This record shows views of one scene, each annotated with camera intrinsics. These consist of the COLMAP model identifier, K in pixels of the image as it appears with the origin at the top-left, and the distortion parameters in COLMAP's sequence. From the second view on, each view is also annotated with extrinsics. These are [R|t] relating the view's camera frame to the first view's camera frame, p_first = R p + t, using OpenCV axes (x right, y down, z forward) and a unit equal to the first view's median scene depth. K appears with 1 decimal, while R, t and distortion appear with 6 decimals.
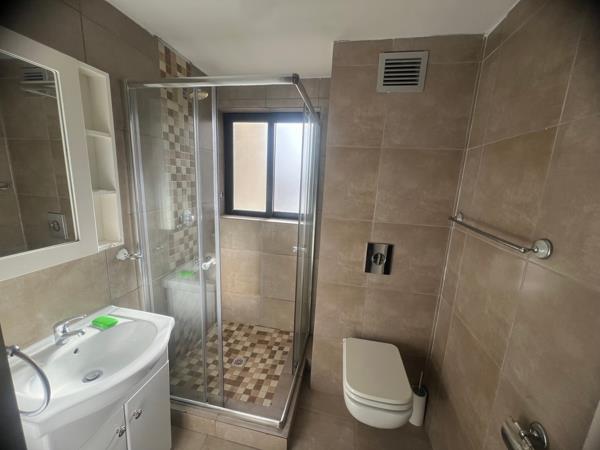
lens RADIAL K [[243.1, 0, 299.1], [0, 243.1, 224.6], [0, 0, 1]] dist [0.002226, 0.000672]
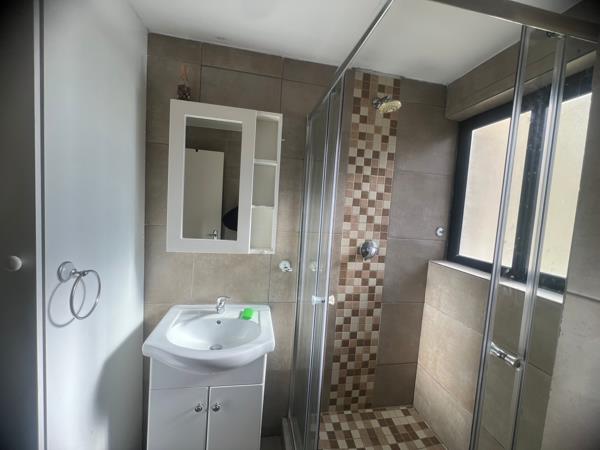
lens RADIAL K [[243.1, 0, 298.3], [0, 243.1, 225.2], [0, 0, 1]] dist [0.002226, 0.000672]
pose [[0.367196, 0.039776, -0.929293, 0.264590], [-0.224831, 0.973255, -0.047181, -0.015500], [0.902562, 0.226259, 0.366318, 0.466875]]
